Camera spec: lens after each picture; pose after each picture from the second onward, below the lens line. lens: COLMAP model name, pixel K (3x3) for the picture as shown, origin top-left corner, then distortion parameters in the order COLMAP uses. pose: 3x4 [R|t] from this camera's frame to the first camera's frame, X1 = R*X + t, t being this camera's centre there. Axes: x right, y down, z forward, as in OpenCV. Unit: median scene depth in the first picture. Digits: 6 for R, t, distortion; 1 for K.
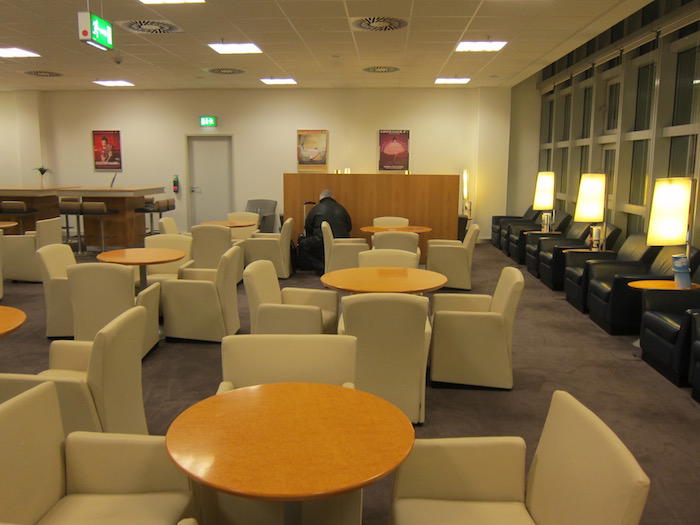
lens RADIAL K [[583.4, 0, 352.7], [0, 583.4, 260.5], [0, 0, 1]] dist [-0.052615, 0.002823]
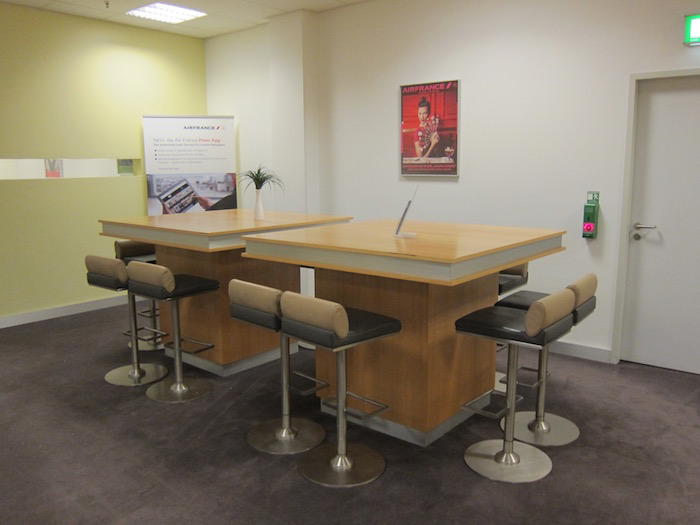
lens RADIAL K [[583.4, 0, 350.2], [0, 583.4, 265.3], [0, 0, 1]] dist [-0.052615, 0.002823]
pose [[0.811860, 0.086071, -0.577473, -0.218917], [-0.081787, 0.996087, 0.033482, -0.102339], [0.578095, 0.020047, 0.815723, 0.627417]]
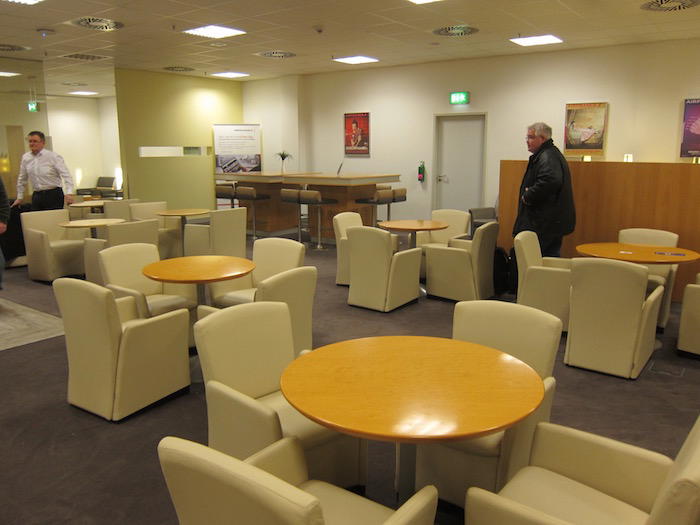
lens RADIAL K [[583.4, 0, 352.9], [0, 583.4, 264.1], [0, 0, 1]] dist [-0.052615, 0.002823]
pose [[0.843054, 0.094012, -0.529548, 0.090272], [-0.077462, 0.995563, 0.053423, -0.031636], [0.532221, -0.004019, 0.846596, 0.199612]]
